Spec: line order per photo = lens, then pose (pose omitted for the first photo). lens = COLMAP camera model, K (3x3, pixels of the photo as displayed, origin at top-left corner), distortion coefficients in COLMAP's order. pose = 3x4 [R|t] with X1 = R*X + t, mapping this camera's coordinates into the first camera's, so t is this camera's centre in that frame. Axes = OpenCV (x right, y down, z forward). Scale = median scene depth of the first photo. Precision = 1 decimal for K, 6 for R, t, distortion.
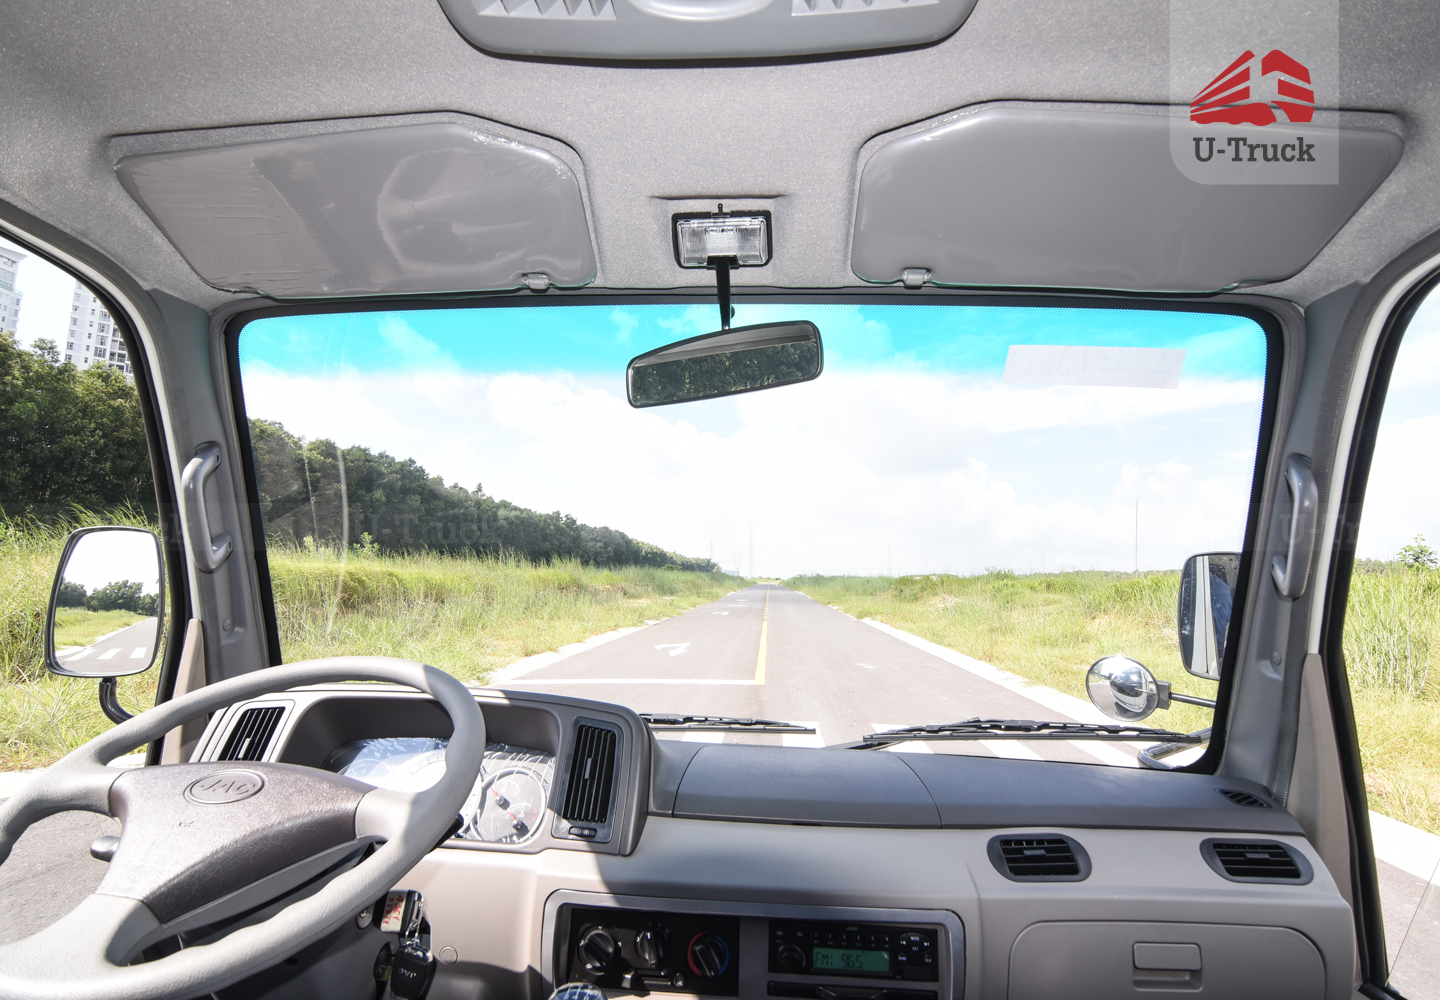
lens RADIAL K [[667.1, 0, 715.9], [0, 667.1, 501.0], [0, 0, 1]] dist [-0.007167, -0.009174]
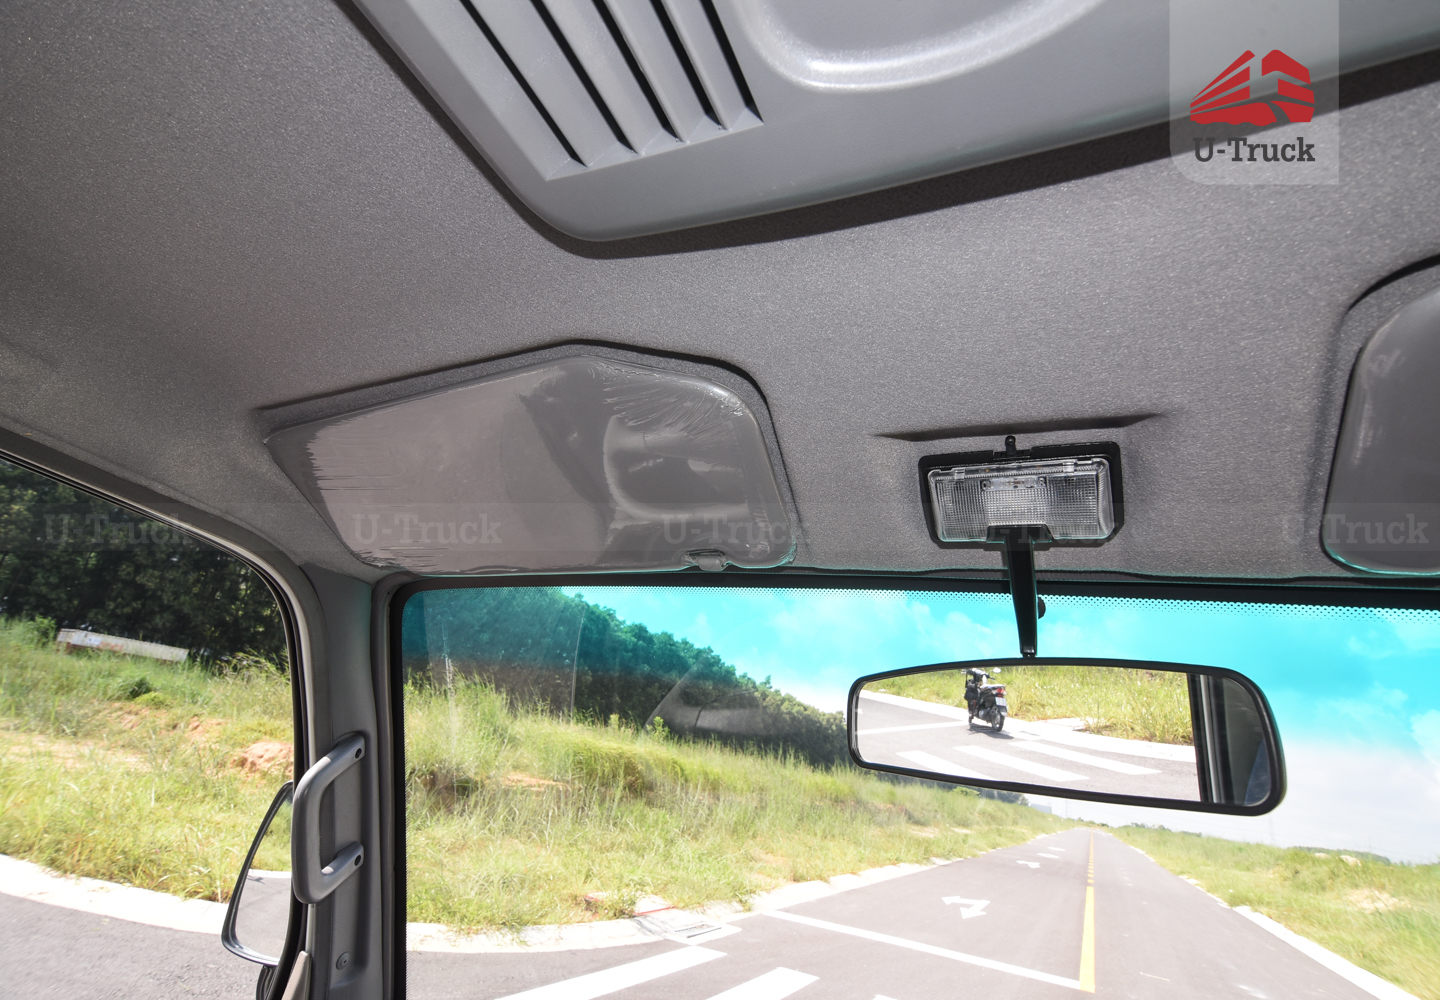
lens RADIAL K [[662.9, 0, 715.8], [0, 662.9, 500.3], [0, 0, 1]] dist [-0.010390, -0.006390]
pose [[0.911731, -0.025731, -0.409980, 0.003980], [-0.094343, 0.958243, -0.269945, -0.126099], [0.399806, 0.284796, 0.871233, 0.248170]]
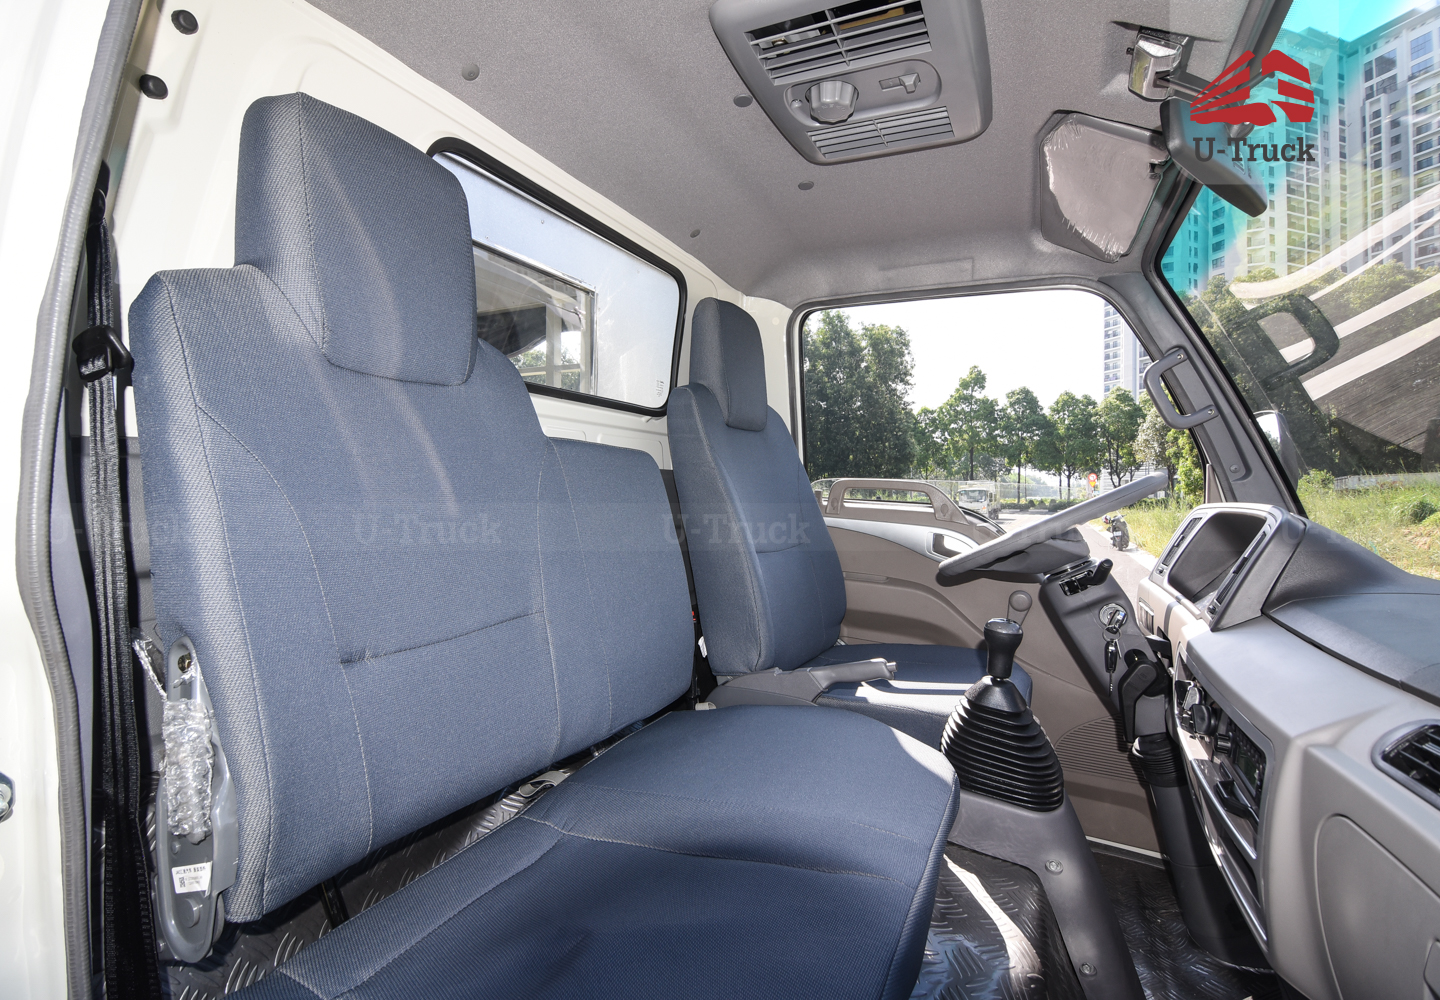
lens RADIAL K [[657.2, 0, 717.0], [0, 657.2, 502.1], [0, 0, 1]] dist [-0.009250, -0.007285]
pose [[-0.386341, -0.010776, -0.922293, 0.694504], [0.103797, 0.993072, -0.055083, 0.162856], [0.916497, -0.117012, -0.382546, 0.382477]]
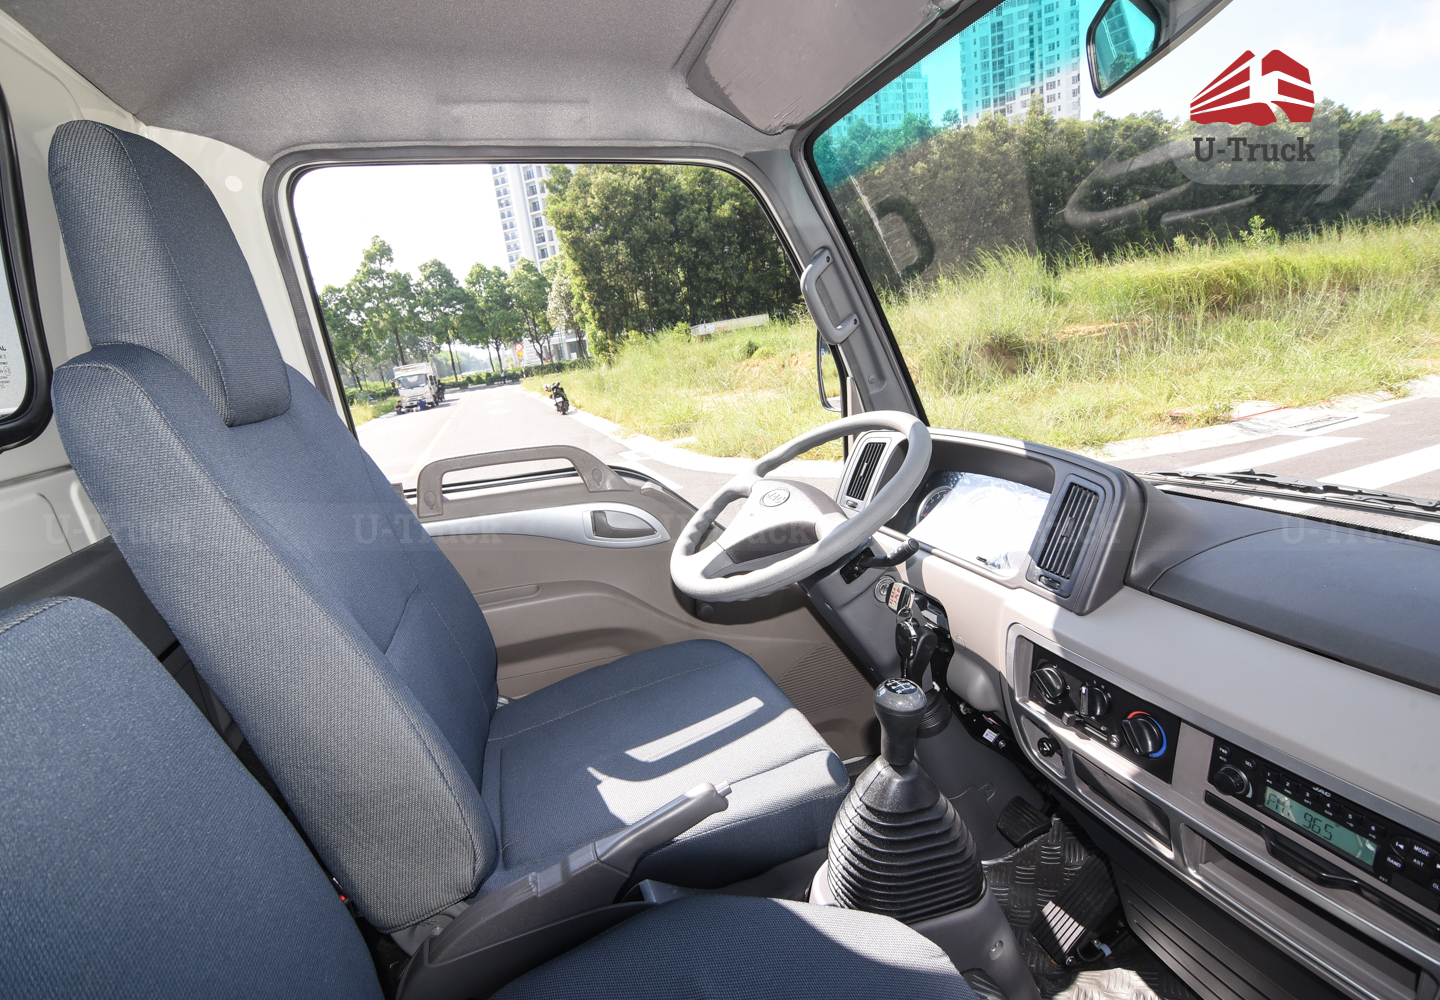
lens RADIAL K [[662.9, 0, 718.6], [0, 662.9, 501.2], [0, 0, 1]] dist [-0.004305, -0.009989]
pose [[0.396192, 0.151083, -0.905652, 0.294396], [0.244392, 0.933433, 0.262631, -0.009011], [0.885045, -0.325386, 0.332895, 0.141044]]
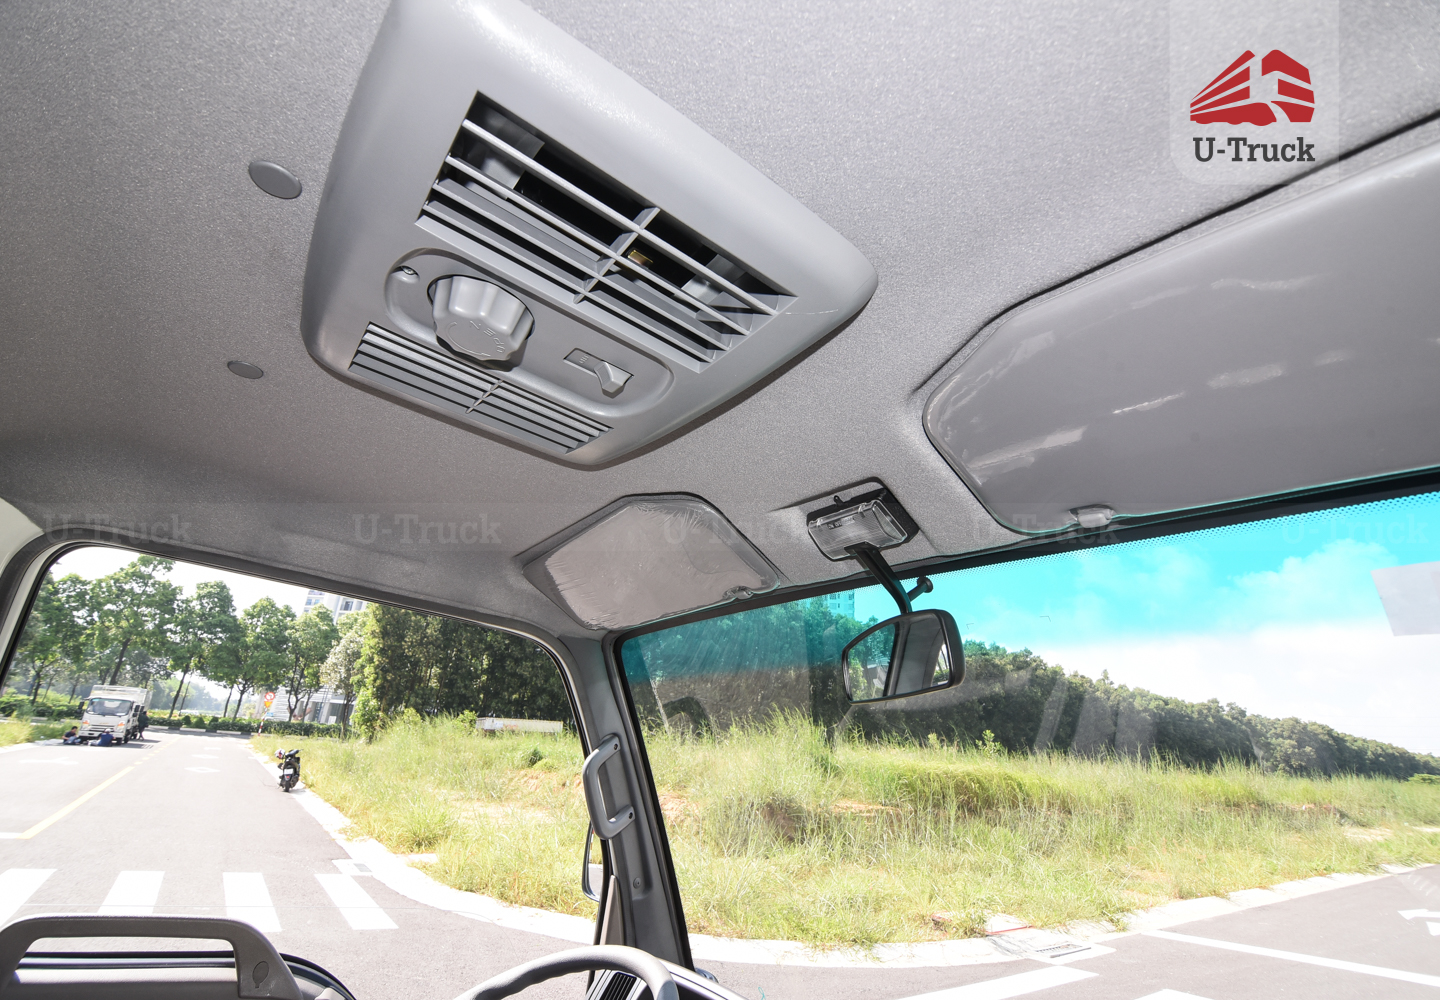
lens RADIAL K [[663.9, 0, 717.3], [0, 663.9, 501.6], [0, 0, 1]] dist [-0.008484, -0.007408]
pose [[0.650721, -0.241422, -0.719915, 0.310459], [0.032752, 0.956150, -0.291040, -0.095331], [0.758610, 0.165807, 0.630094, 0.158475]]
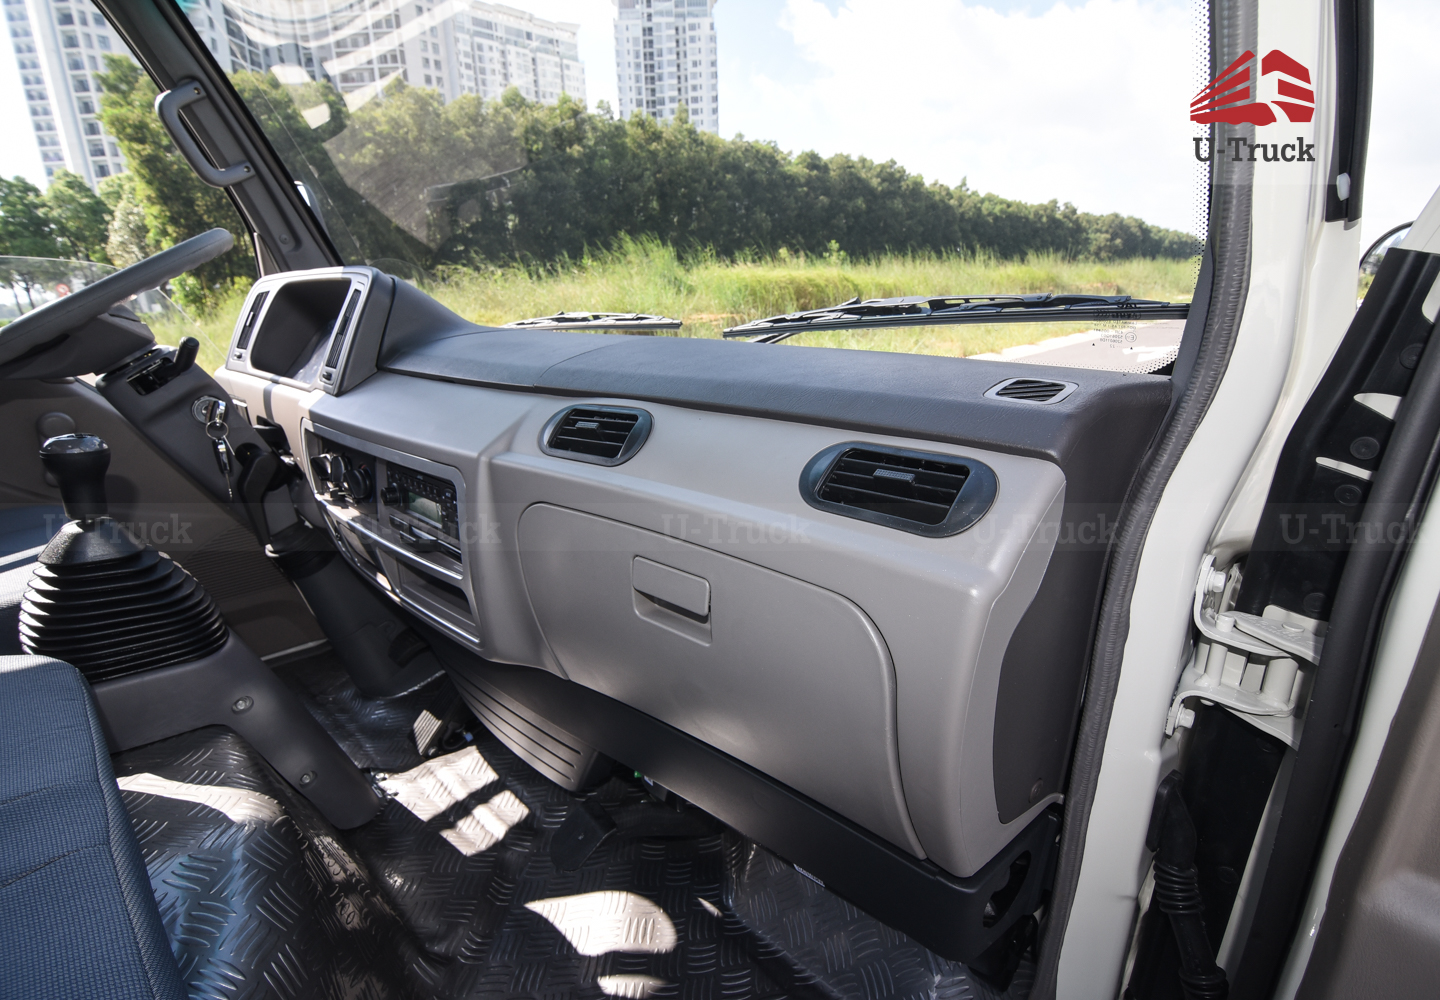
lens RADIAL K [[662.9, 0, 715.8], [0, 662.9, 500.3], [0, 0, 1]] dist [-0.010390, -0.006390]
pose [[0.774591, 0.150688, -0.614249, 0.586250], [0.119092, 0.919078, 0.375649, 0.202864], [0.621148, -0.364126, 0.693964, 0.324191]]
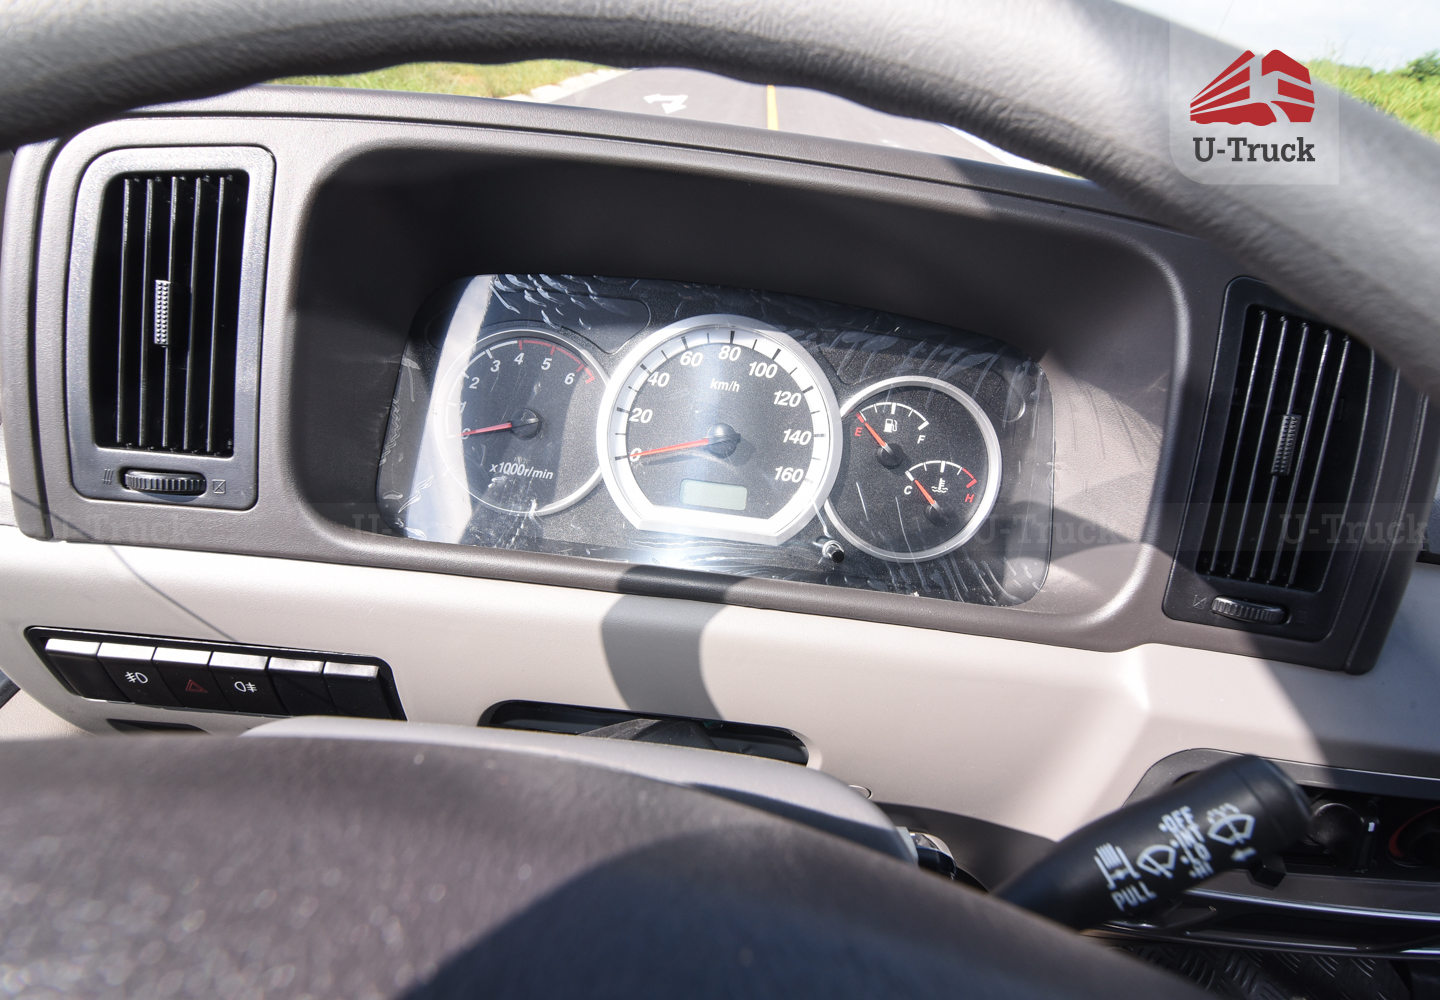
lens RADIAL K [[670.3, 0, 714.8], [0, 670.3, 498.2], [0, 0, 1]] dist [-0.000862, -0.012573]
pose [[0.997116, 0.051200, 0.056015, -0.296188], [-0.075616, 0.732856, 0.676169, 0.132382], [-0.006431, -0.678454, 0.734615, 0.448677]]
